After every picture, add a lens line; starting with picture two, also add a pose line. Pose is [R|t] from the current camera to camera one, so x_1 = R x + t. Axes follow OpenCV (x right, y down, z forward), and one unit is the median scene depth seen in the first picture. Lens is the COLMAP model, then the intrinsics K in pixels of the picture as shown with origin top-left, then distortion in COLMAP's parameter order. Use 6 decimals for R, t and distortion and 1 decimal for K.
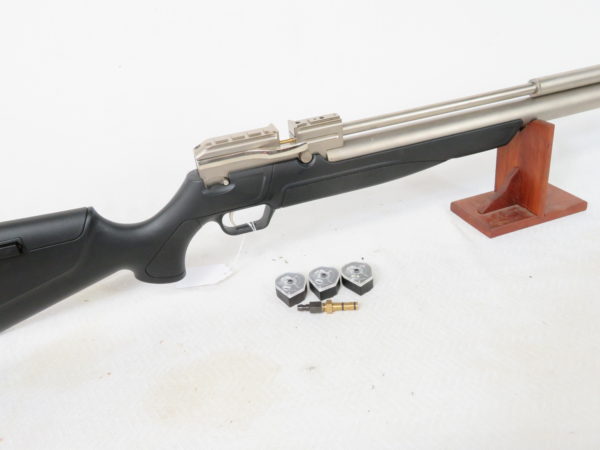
lens RADIAL K [[505.8, 0, 300.0], [0, 505.8, 225.0], [0, 0, 1]] dist [0.015964, 0.008685]
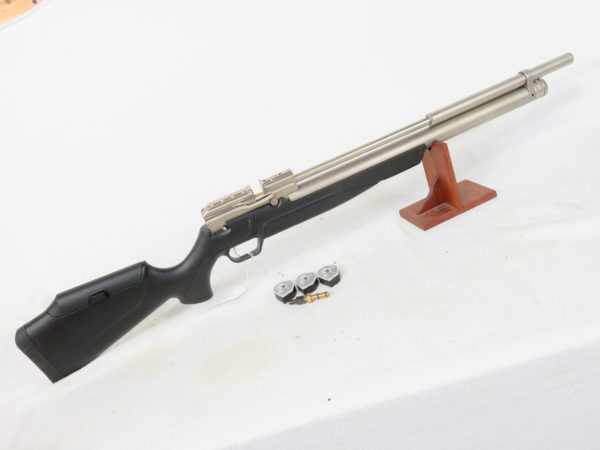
lens RADIAL K [[505.8, 0, 300.0], [0, 505.8, 225.0], [0, 0, 1]] dist [0.015964, 0.008685]
pose [[0.976067, -0.194289, -0.097697, 0.211745], [0.187121, 0.979241, -0.077926, 0.062352], [0.110809, 0.057780, 0.992161, -0.459475]]
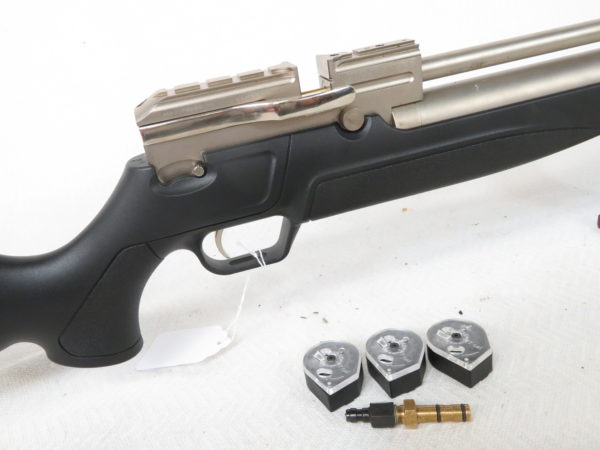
lens RADIAL K [[505.8, 0, 300.0], [0, 505.8, 225.0], [0, 0, 1]] dist [0.015964, 0.008685]
pose [[0.994955, -0.033106, -0.094698, 0.003423], [0.023981, 0.995100, -0.095917, 0.021677], [0.097410, 0.093162, 0.990874, 0.471089]]
